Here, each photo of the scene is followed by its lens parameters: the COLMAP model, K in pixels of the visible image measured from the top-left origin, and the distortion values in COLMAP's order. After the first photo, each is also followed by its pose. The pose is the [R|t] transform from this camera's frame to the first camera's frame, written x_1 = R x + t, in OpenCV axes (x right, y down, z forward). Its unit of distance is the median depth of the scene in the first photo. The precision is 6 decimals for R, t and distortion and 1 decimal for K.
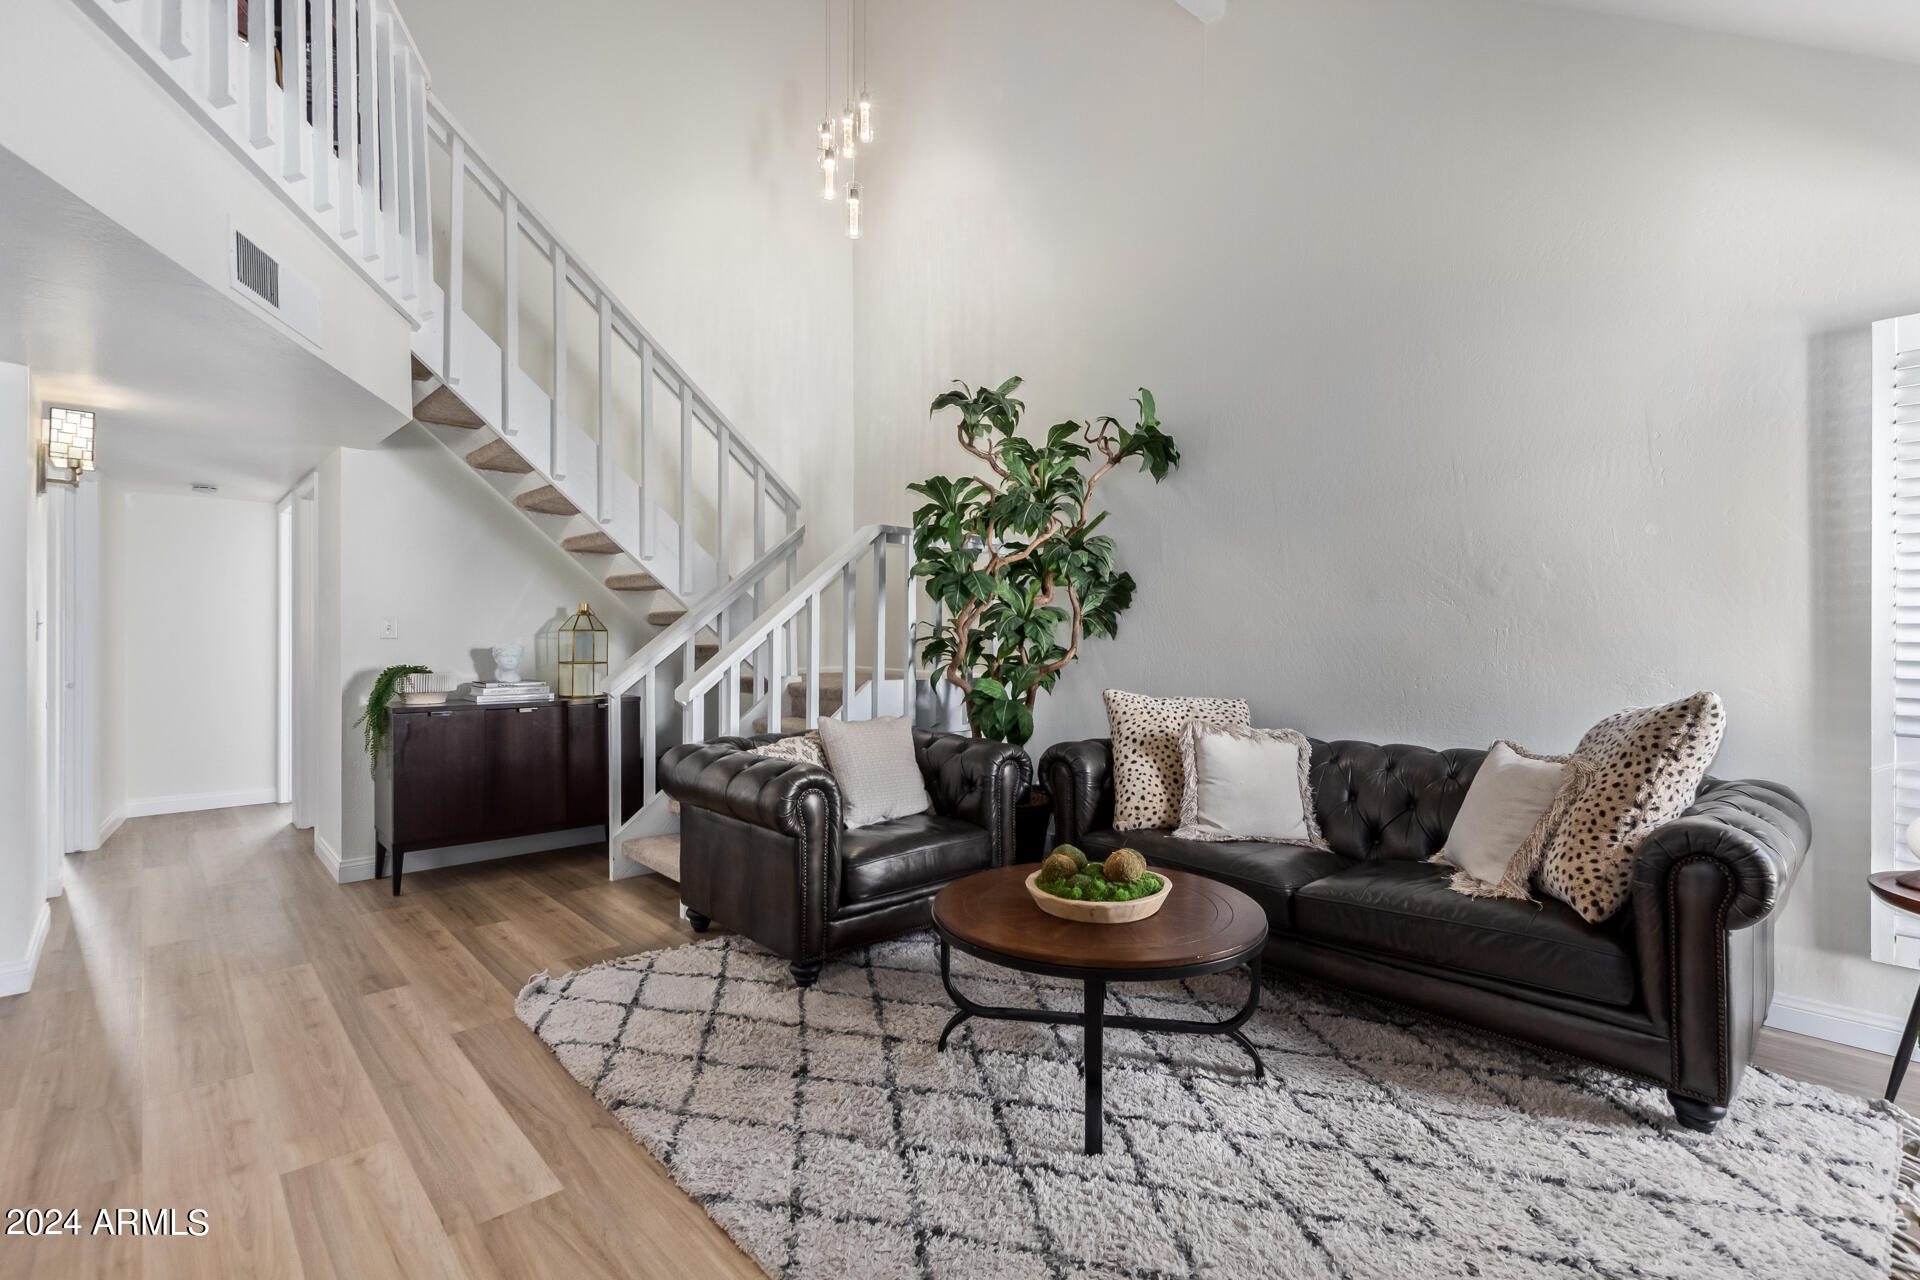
lens RADIAL K [[894.1, 0, 965.6], [0, 894.1, 631.9], [0, 0, 1]] dist [0.007080, -0.000224]
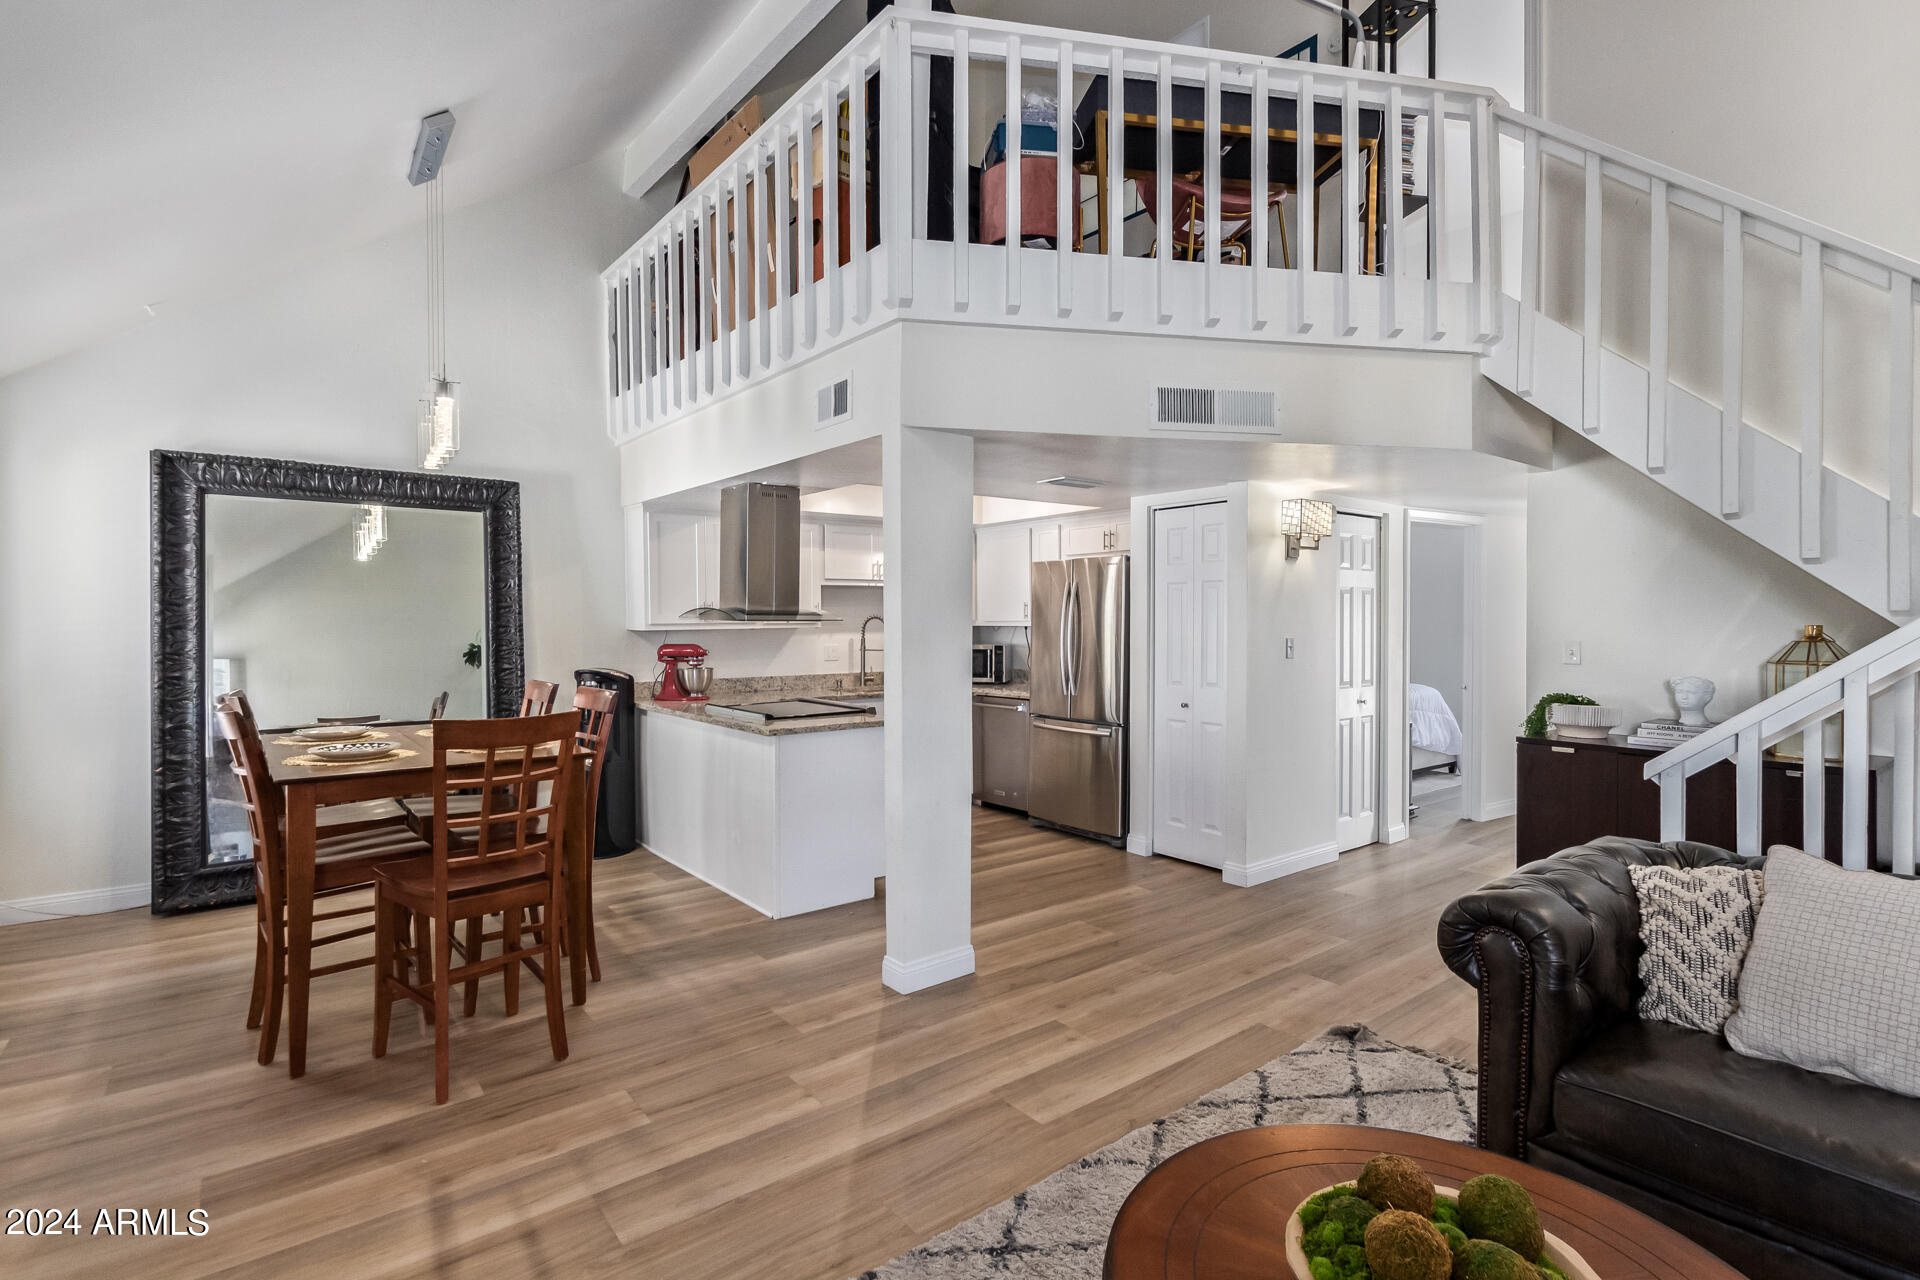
lens RADIAL K [[894.1, 0, 965.6], [0, 894.1, 631.9], [0, 0, 1]] dist [0.007080, -0.000224]
pose [[-0.066495, 0.009484, -0.997742, 0.537490], [0.001307, 0.999955, 0.009418, -0.055234], [0.997786, -0.000678, -0.066505, 0.649705]]
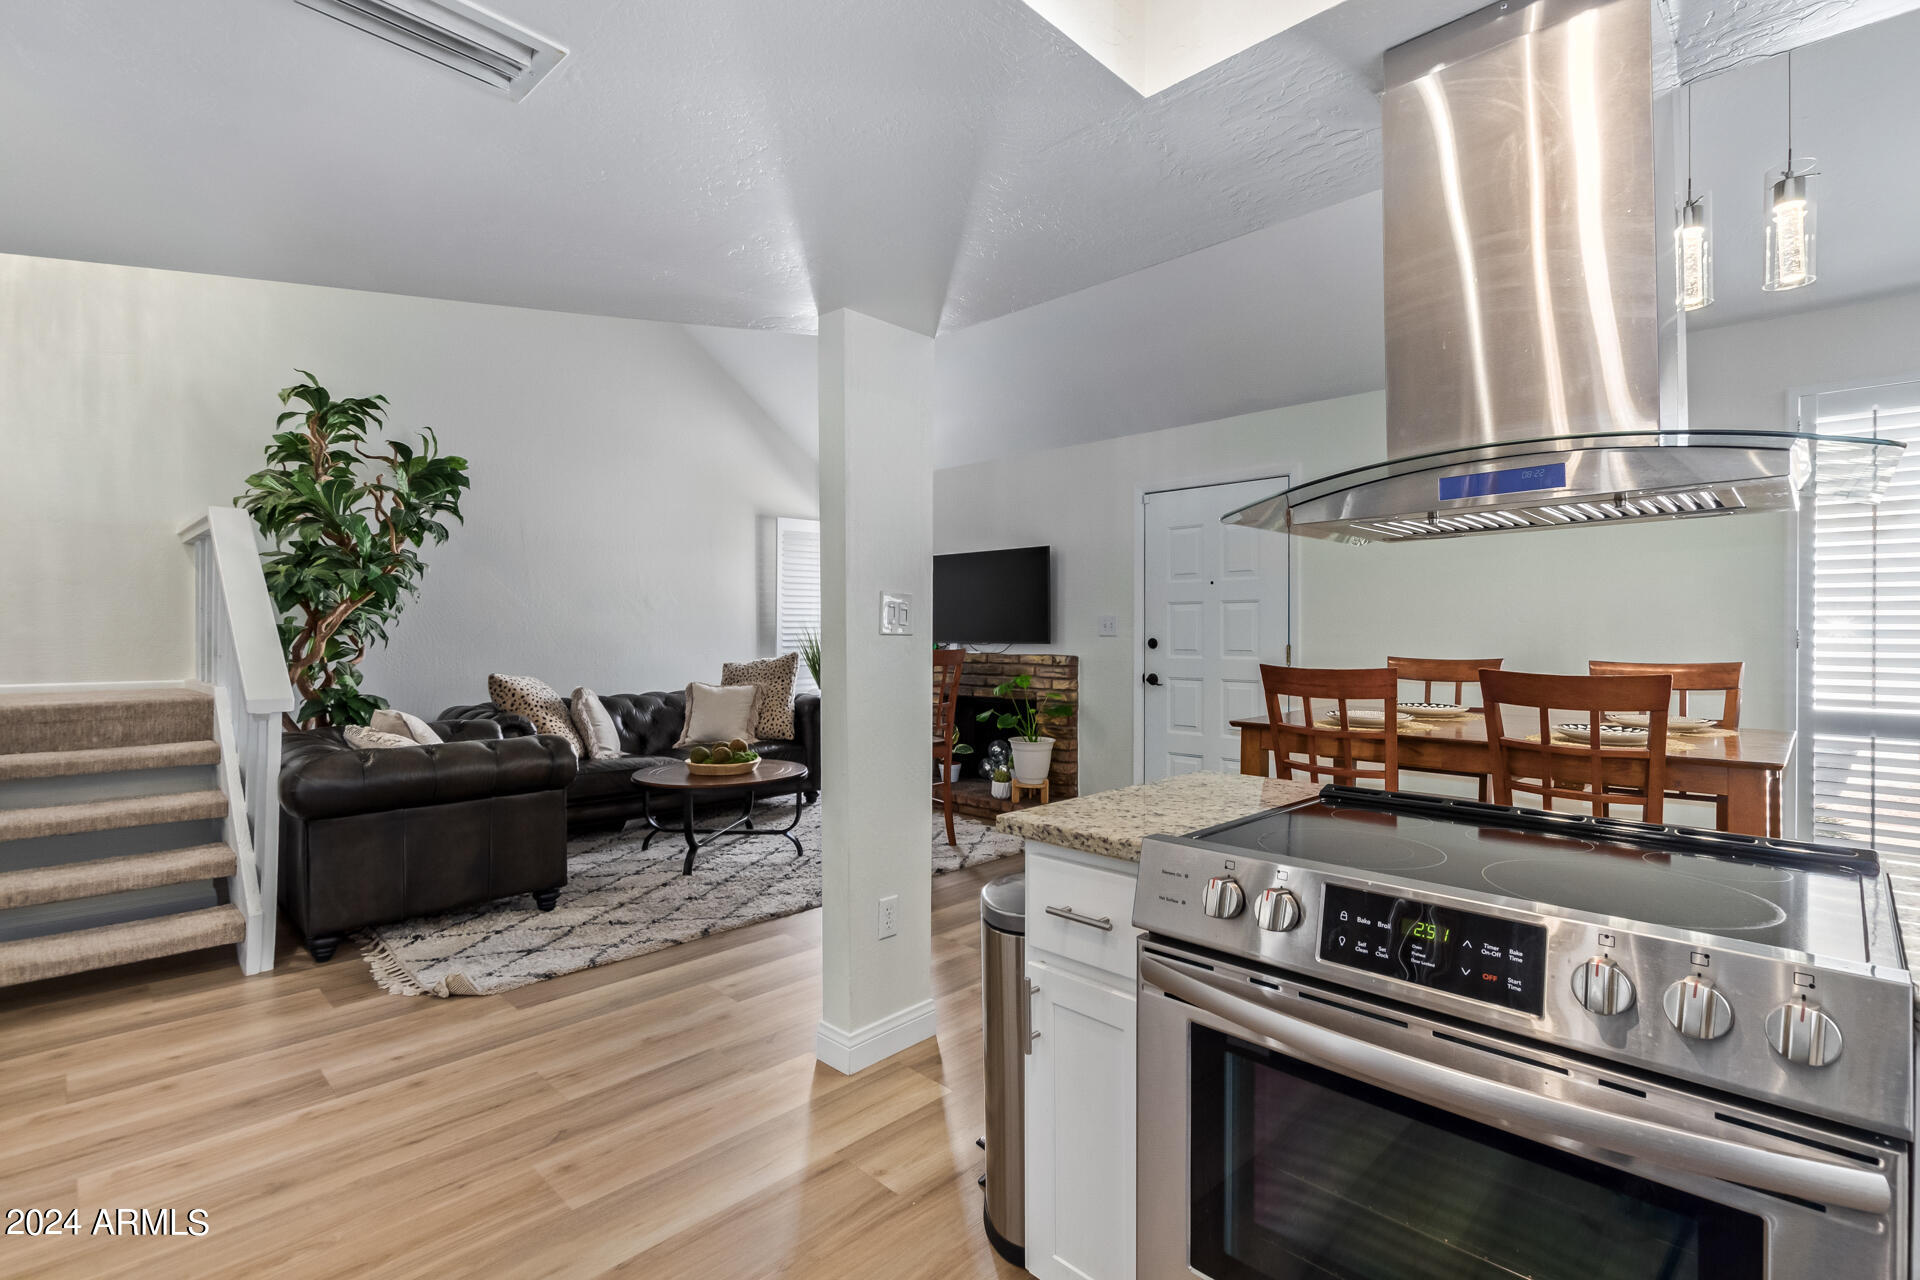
lens RADIAL K [[888.4, 0, 960.0], [0, 888.4, 640.0], [0, 0, 1]] dist [0.004347, -0.000329]
pose [[-0.053519, -0.010287, 0.998514, -1.540193], [-0.002131, 0.999946, 0.010188, -0.008286], [-0.998565, -0.001583, -0.053538, 0.488020]]
